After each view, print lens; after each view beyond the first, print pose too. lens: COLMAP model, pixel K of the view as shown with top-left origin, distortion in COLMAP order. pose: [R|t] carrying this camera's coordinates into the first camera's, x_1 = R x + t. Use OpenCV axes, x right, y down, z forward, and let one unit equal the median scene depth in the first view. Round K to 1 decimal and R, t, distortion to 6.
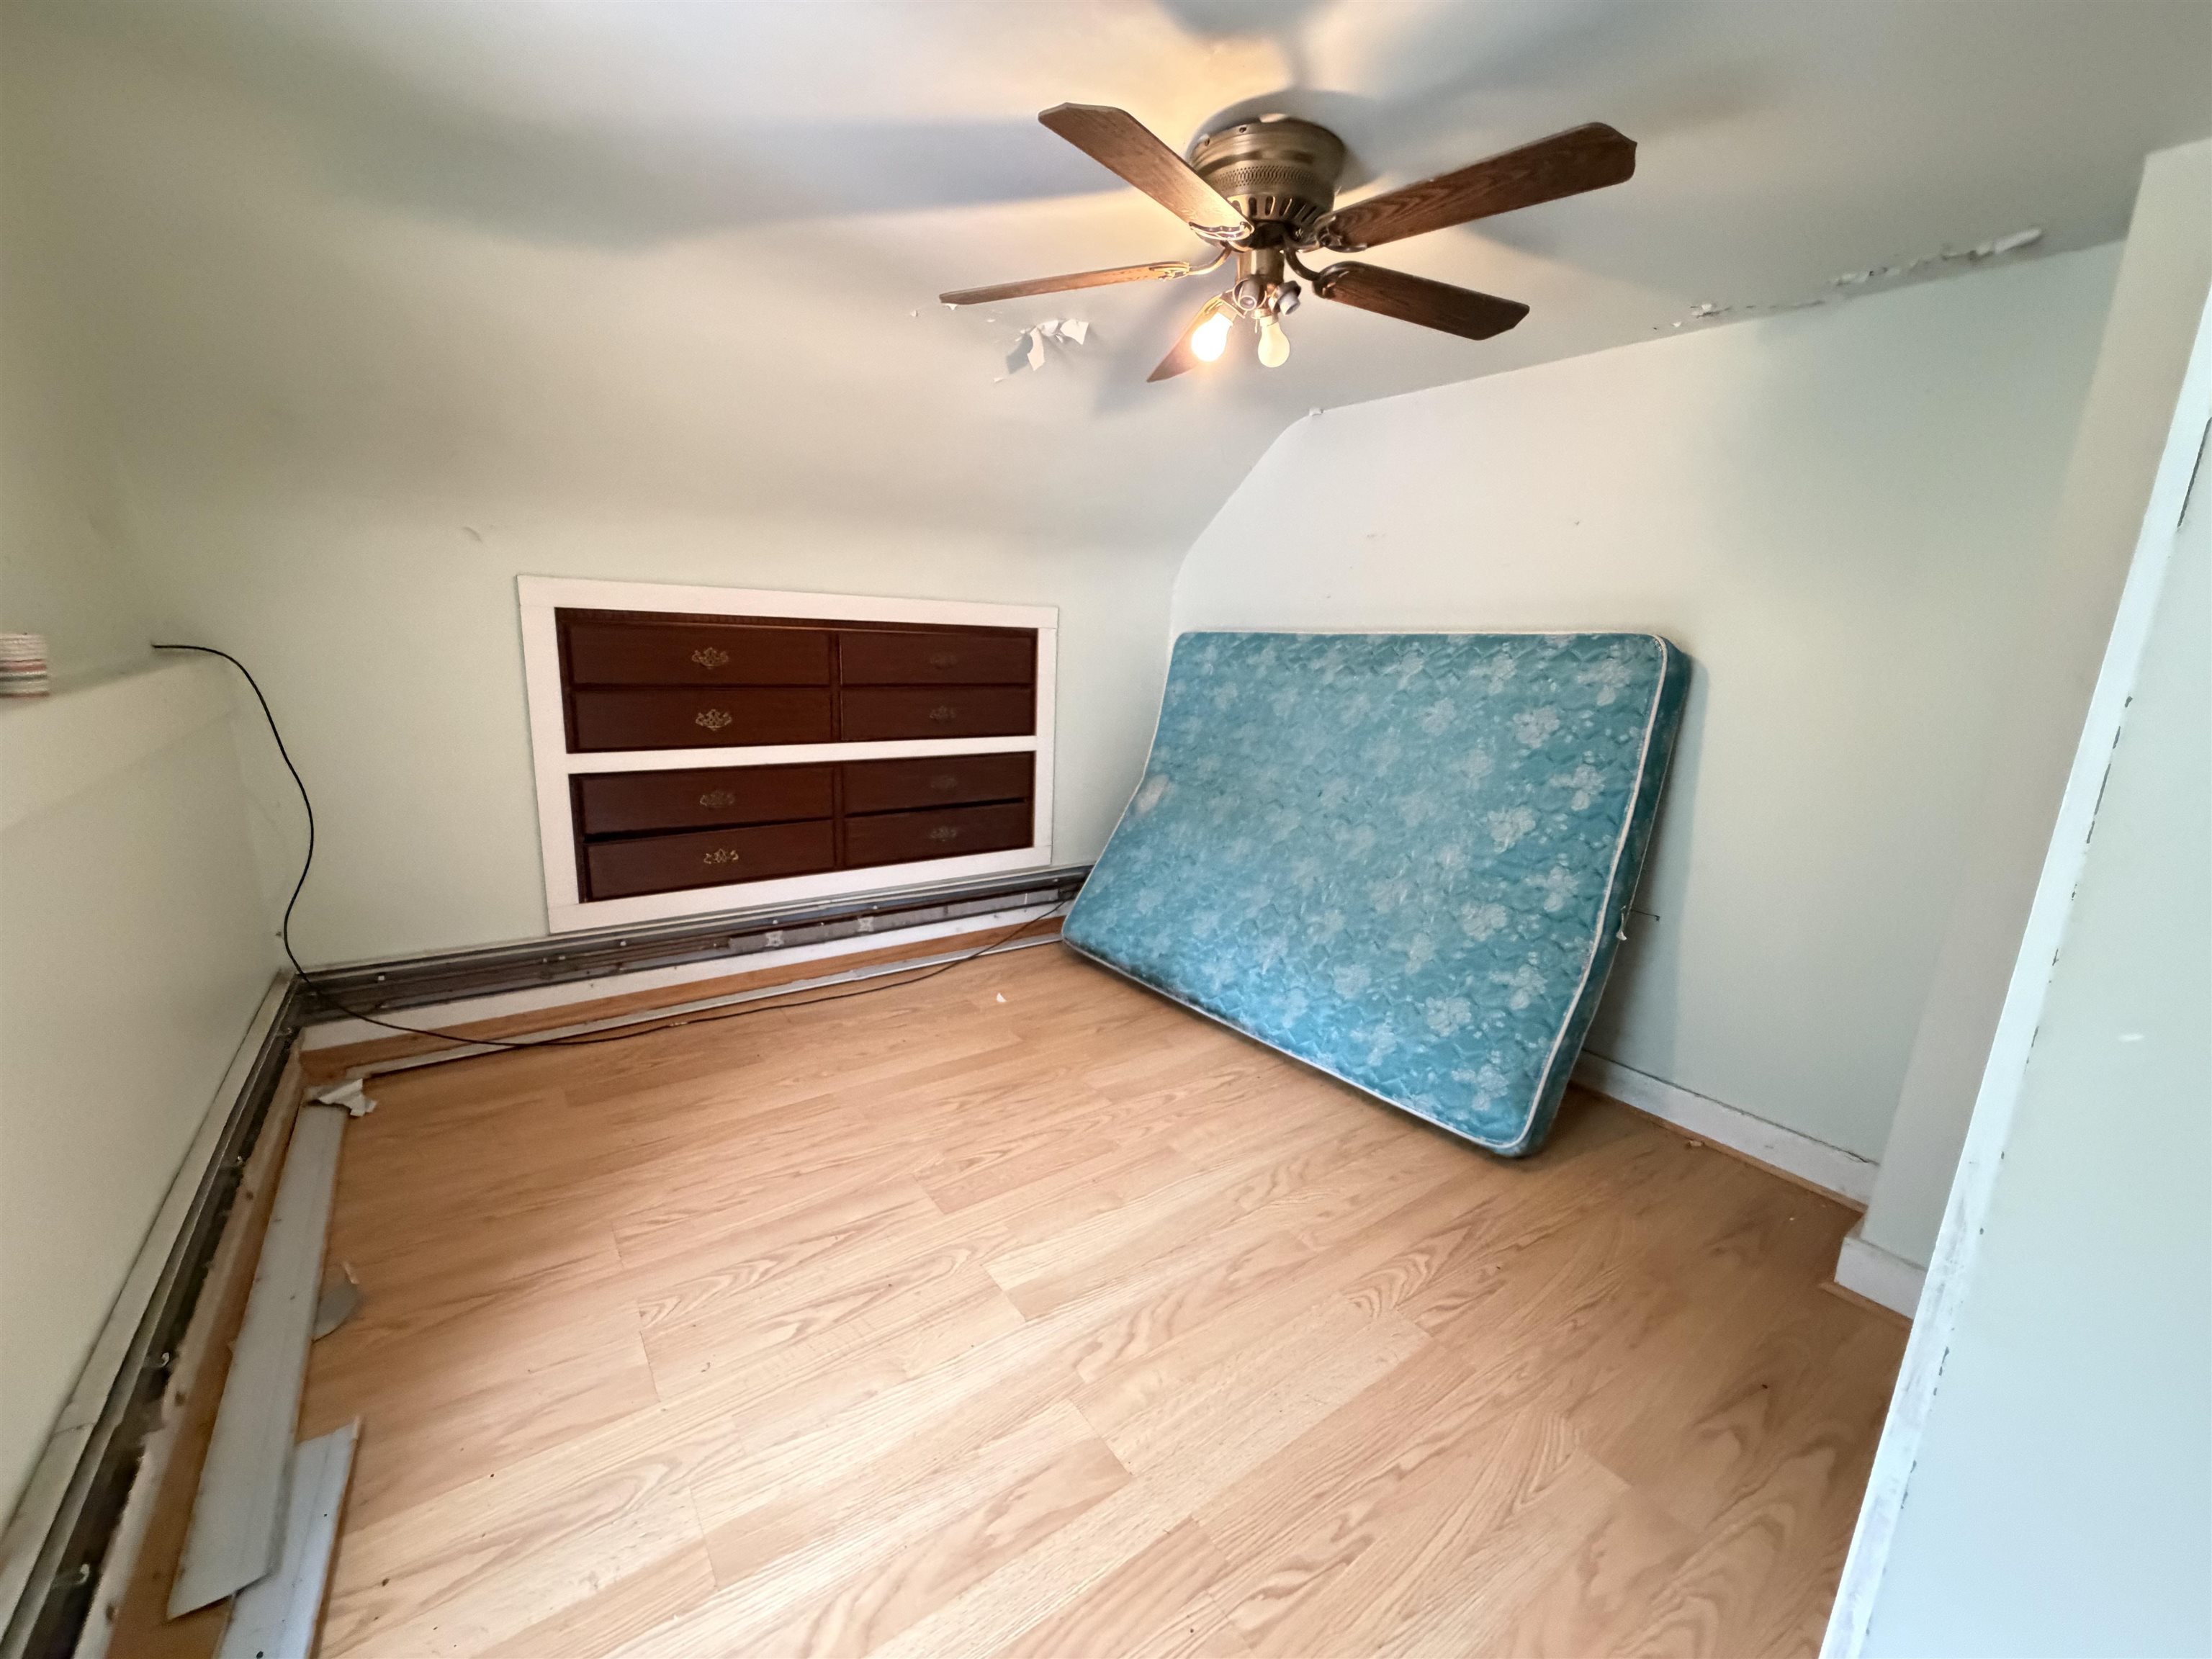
lens RADIAL K [[878.4, 0, 1108.0], [0, 878.4, 818.4], [0, 0, 1]] dist [0.005702, 0.000309]
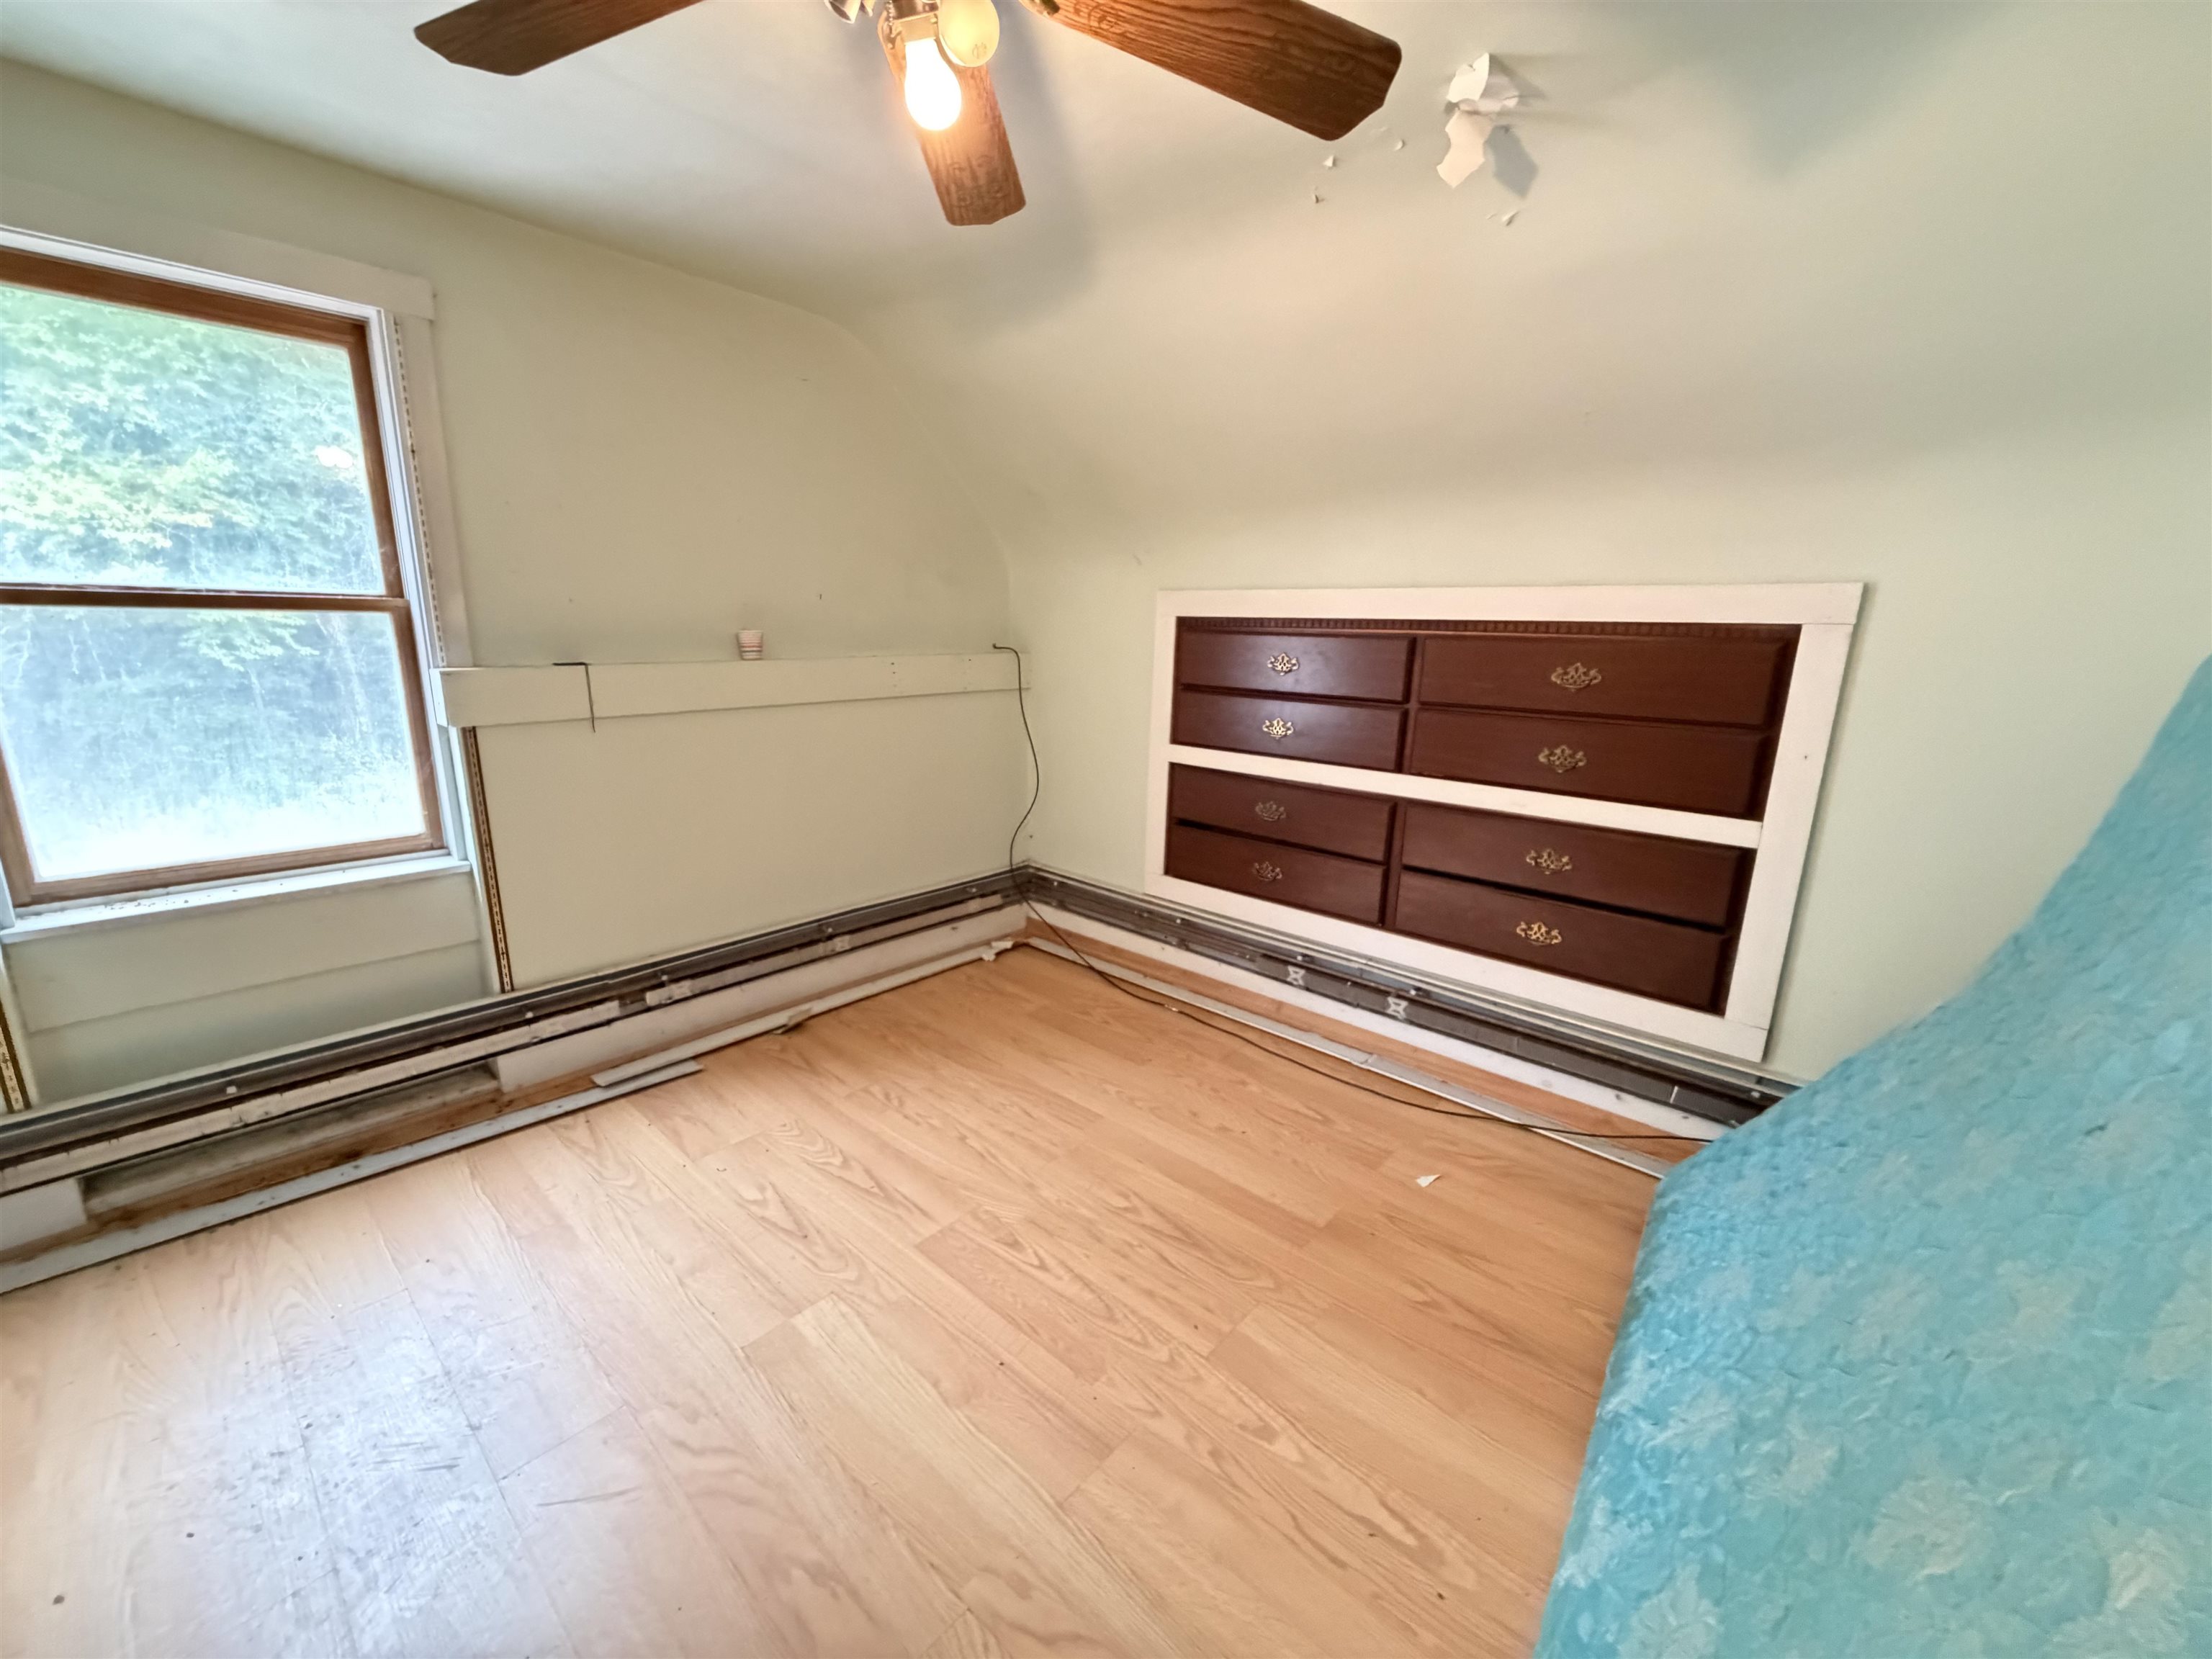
lens RADIAL K [[878.4, 0, 1106.9], [0, 878.4, 848.0], [0, 0, 1]] dist [0.005702, 0.000309]
pose [[0.206932, 0.205903, -0.956443, 0.474428], [-0.212852, 0.963661, 0.161405, -0.107259], [0.954920, 0.170181, 0.243240, 0.644418]]
